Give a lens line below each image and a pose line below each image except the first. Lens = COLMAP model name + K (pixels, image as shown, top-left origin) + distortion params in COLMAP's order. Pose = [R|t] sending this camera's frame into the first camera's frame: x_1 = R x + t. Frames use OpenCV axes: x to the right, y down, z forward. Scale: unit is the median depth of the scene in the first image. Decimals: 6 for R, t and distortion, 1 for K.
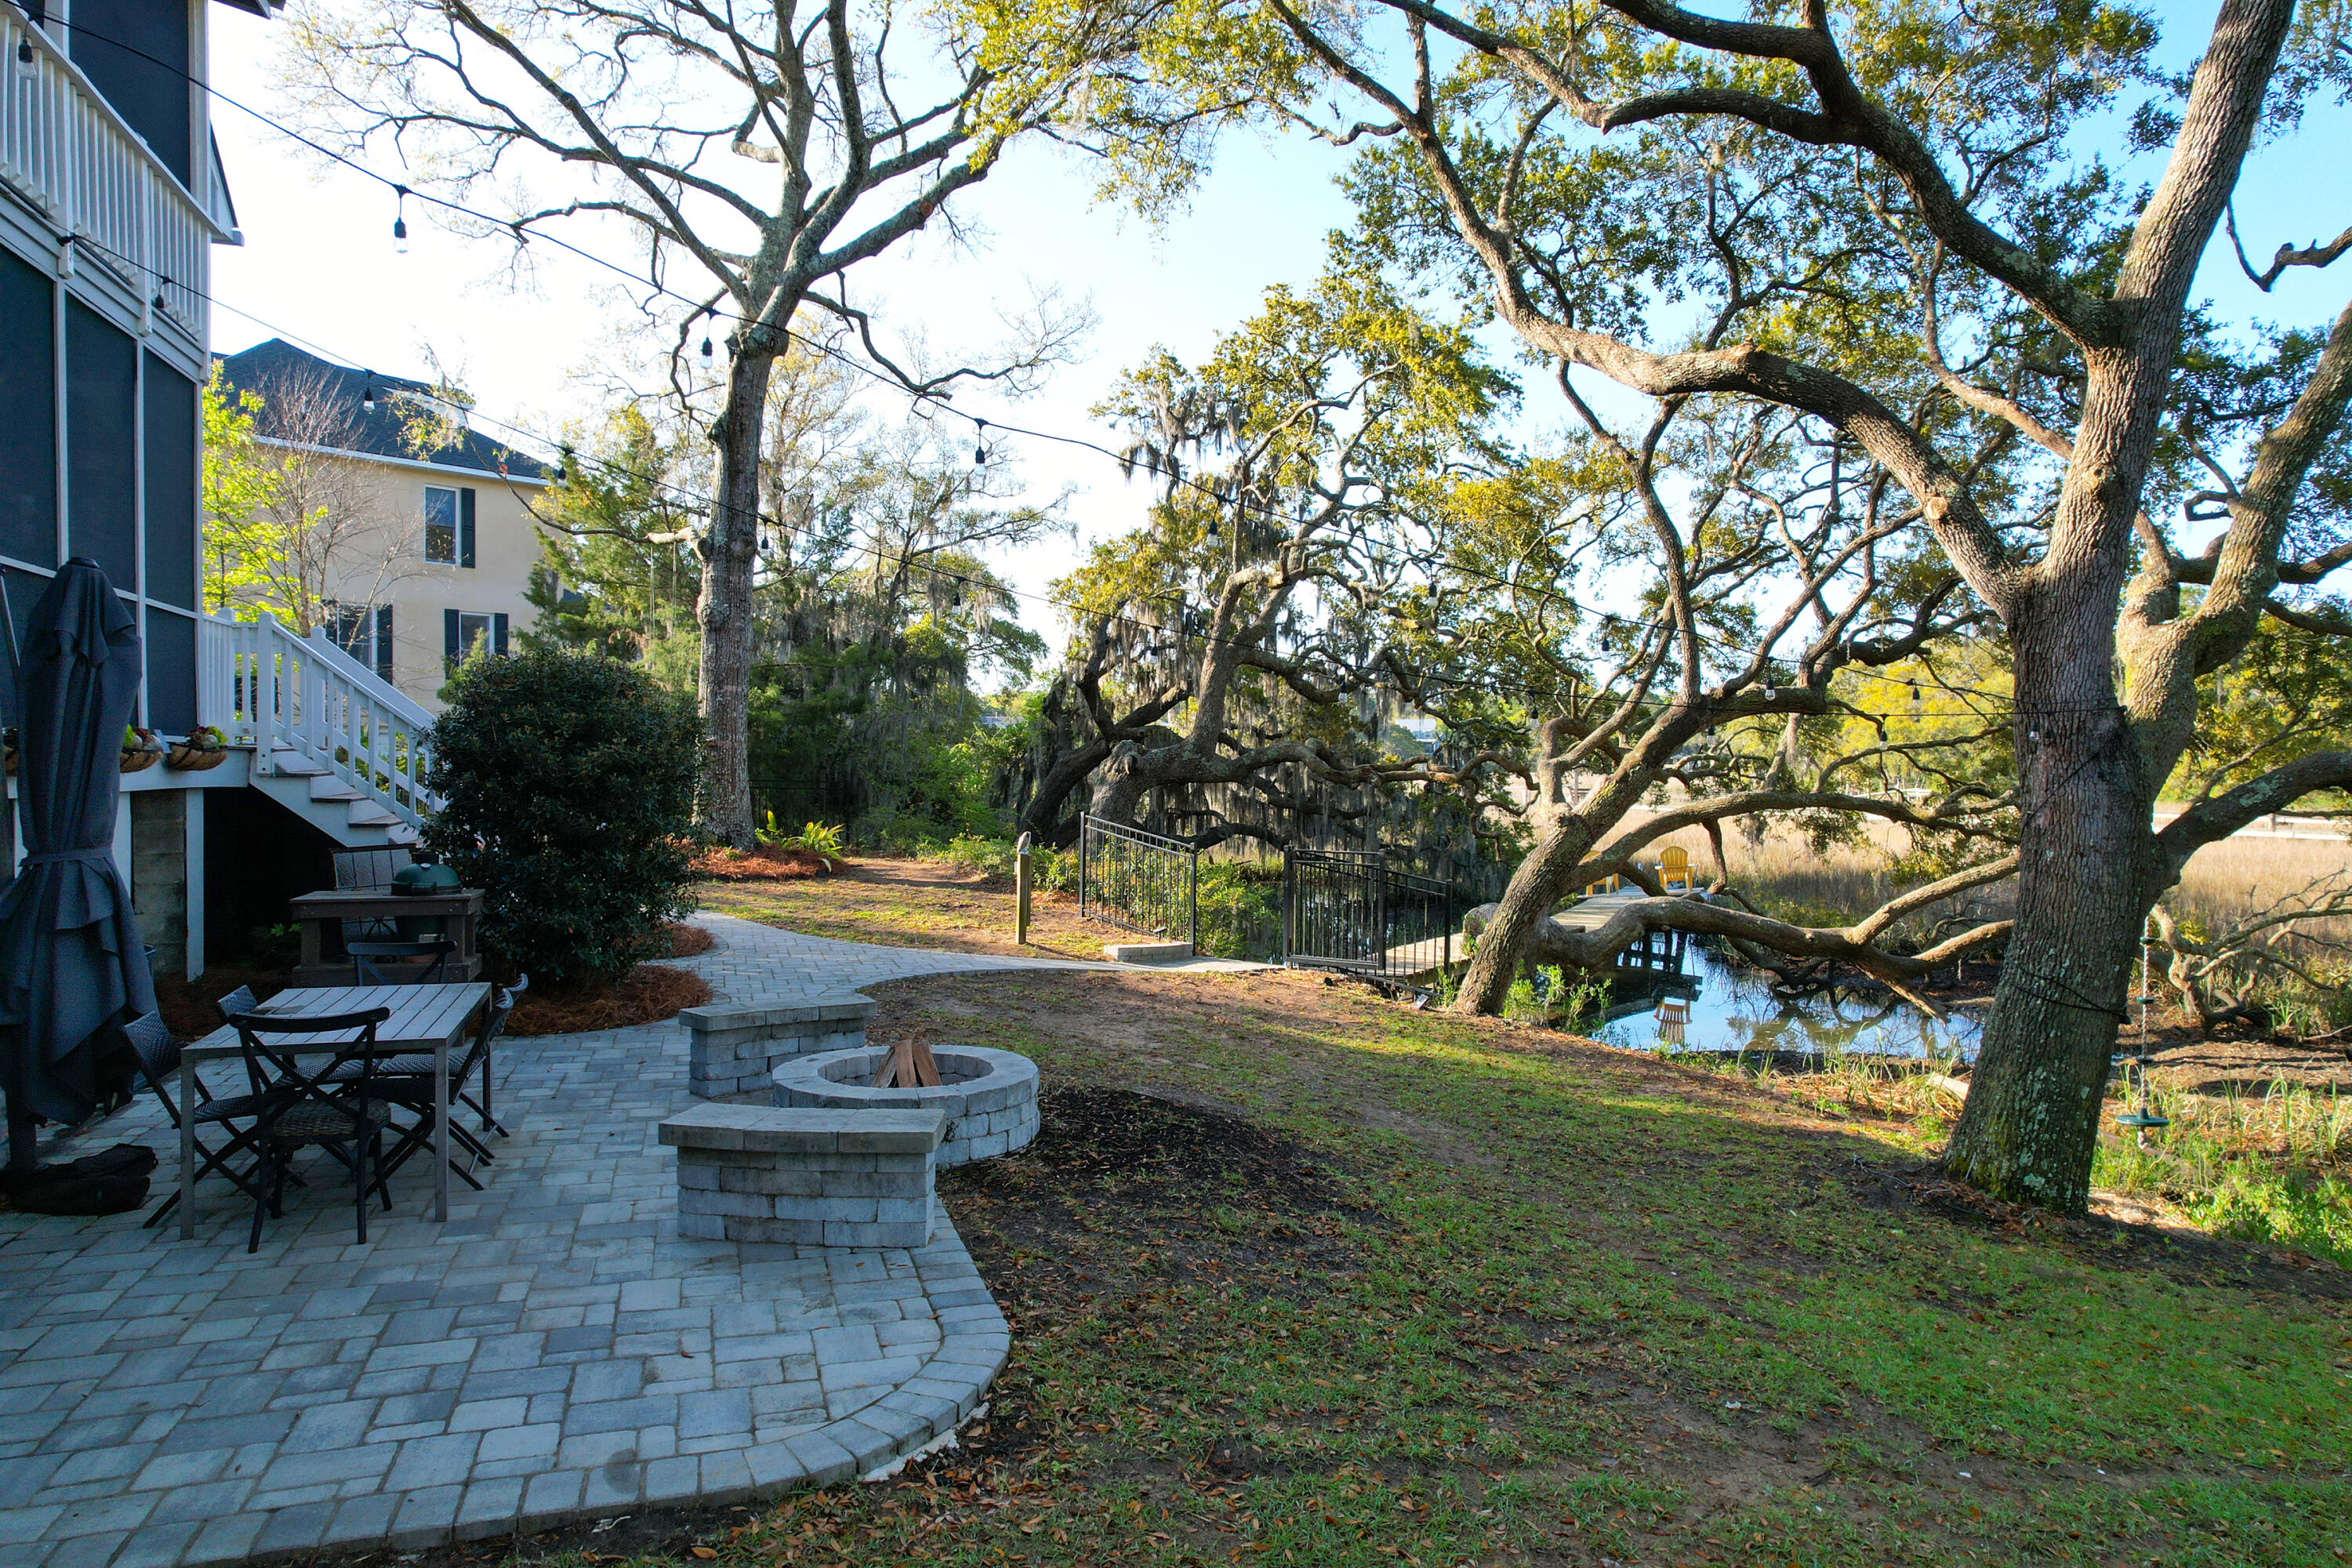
lens RADIAL K [[1509.0, 0, 1176.5], [0, 1509.0, 812.6], [0, 0, 1]] dist [-0.081275, 0.071079]
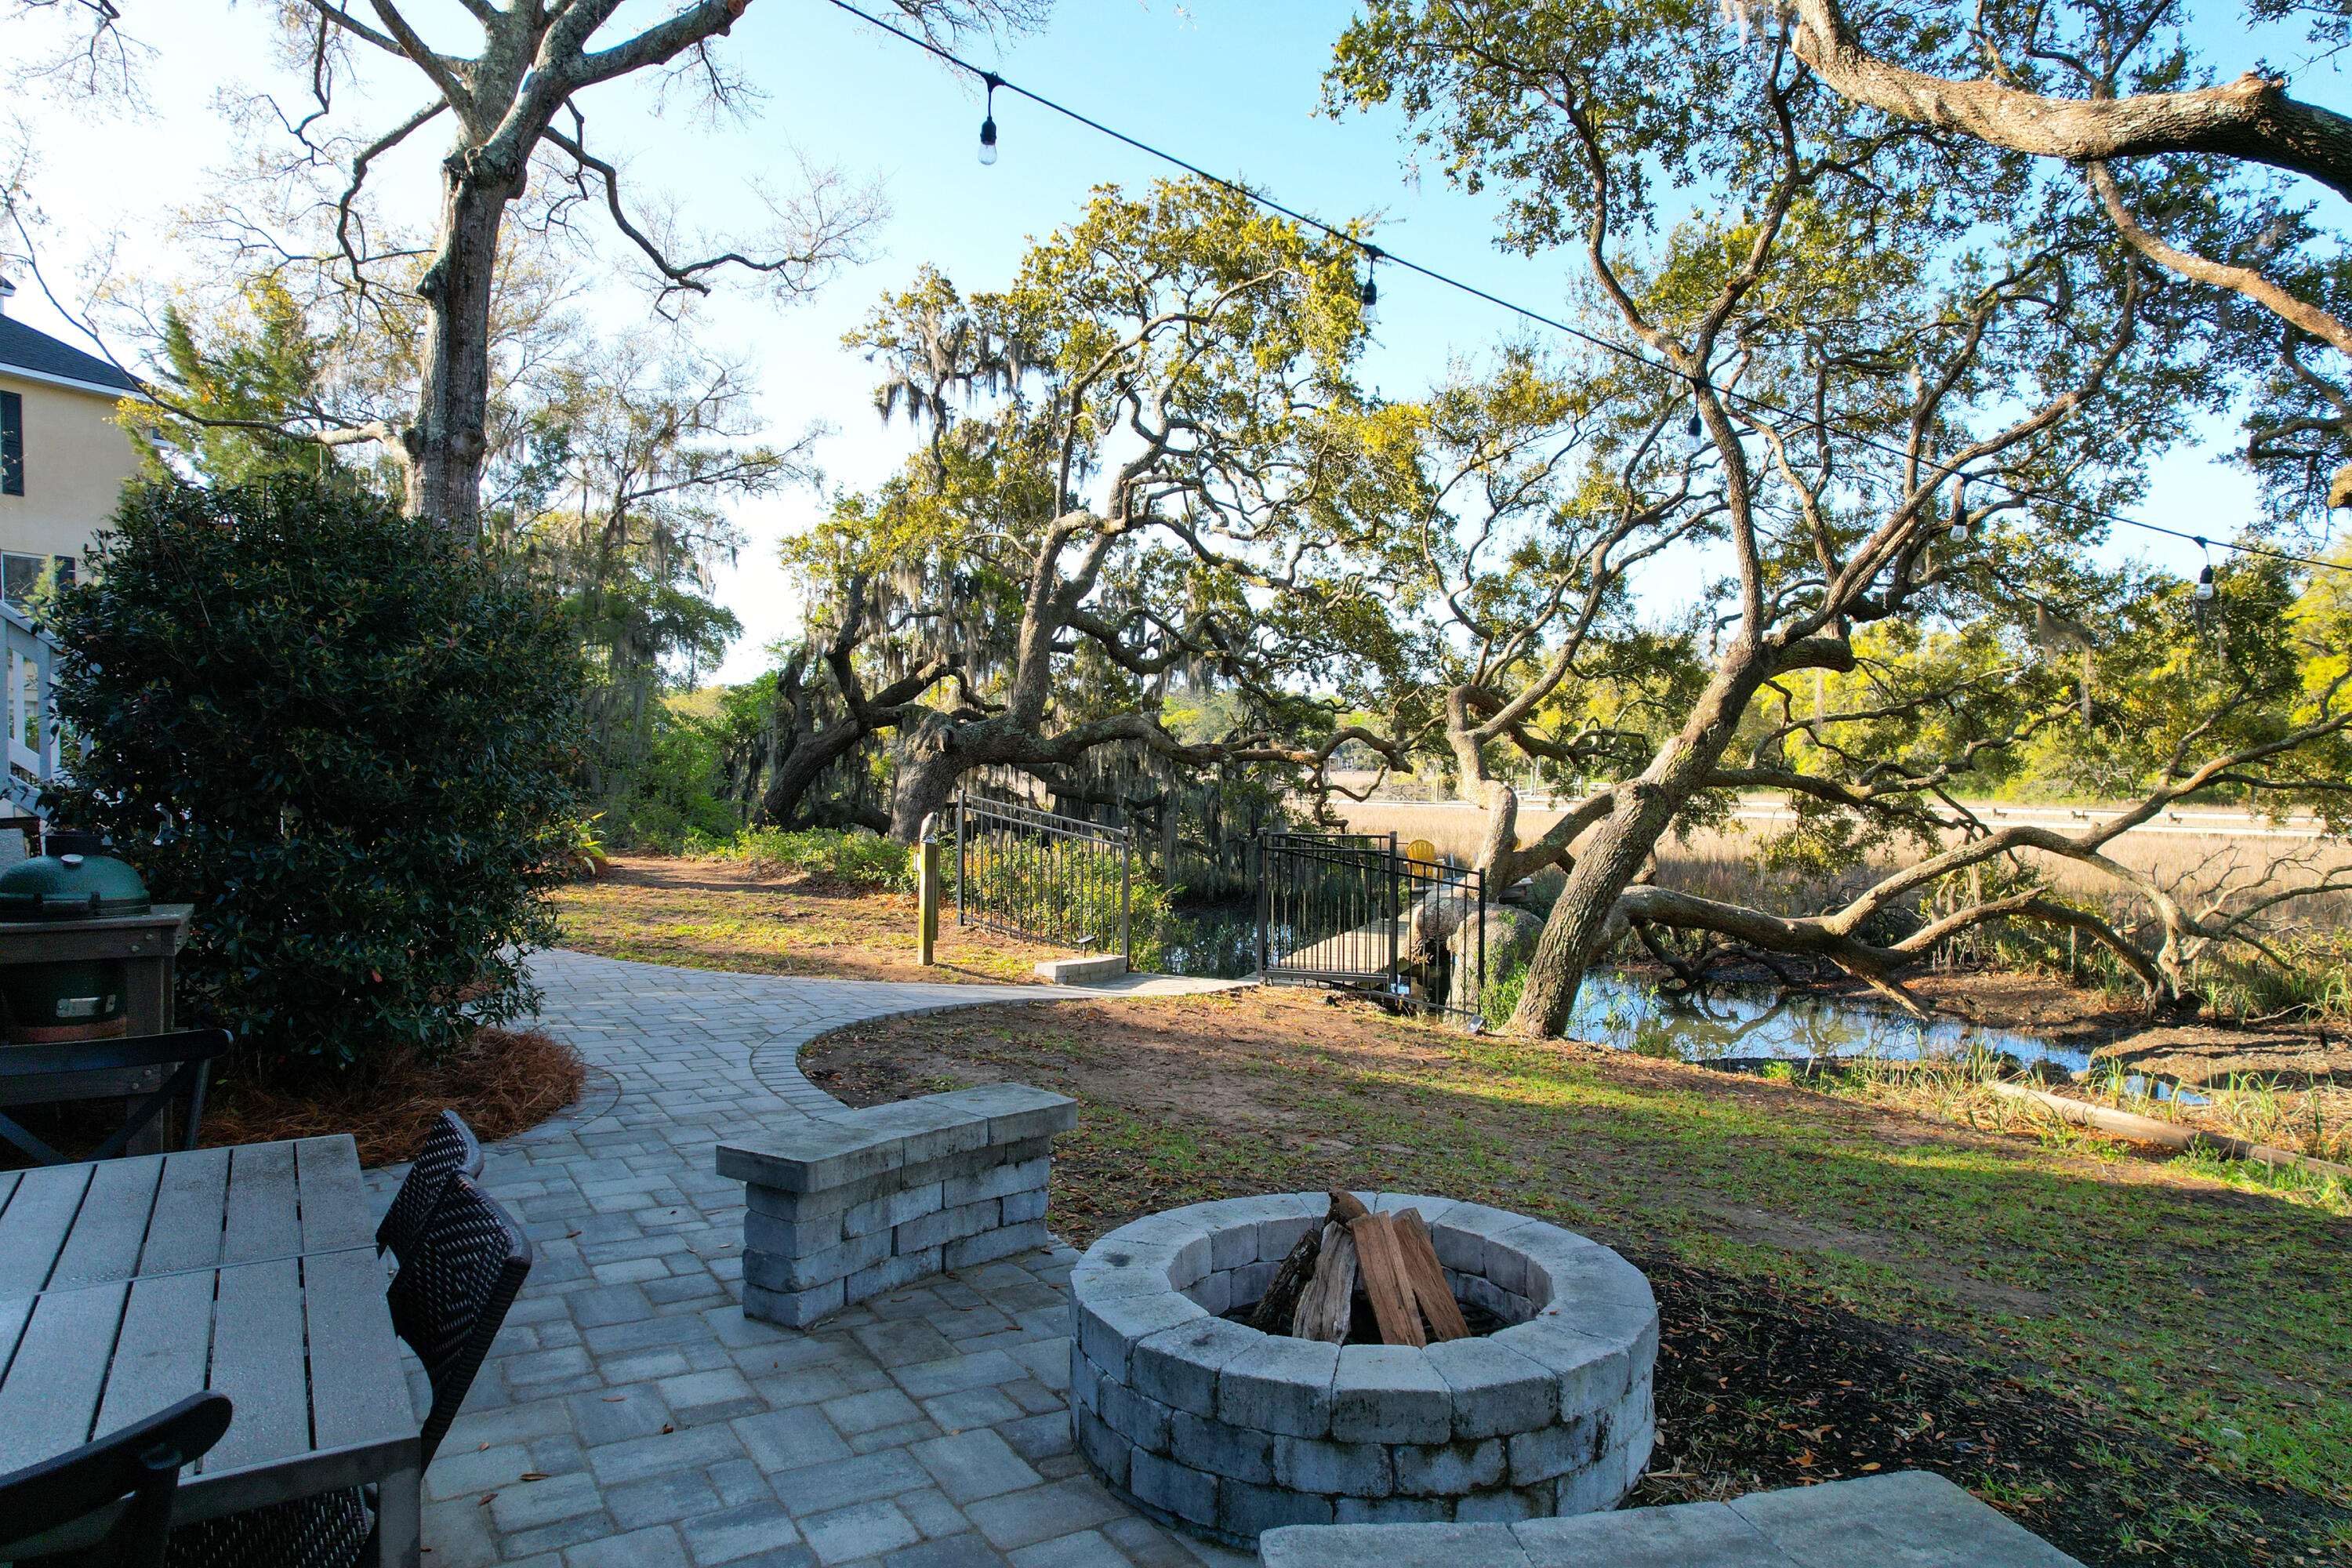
lens RADIAL K [[1509.0, 0, 1176.5], [0, 1509.0, 812.6], [0, 0, 1]] dist [-0.081275, 0.071079]
pose [[0.972898, -0.007402, 0.231115, -0.092677], [0.007499, 0.999972, 0.000456, 0.007966], [-0.231112, 0.001289, 0.972926, 0.154120]]
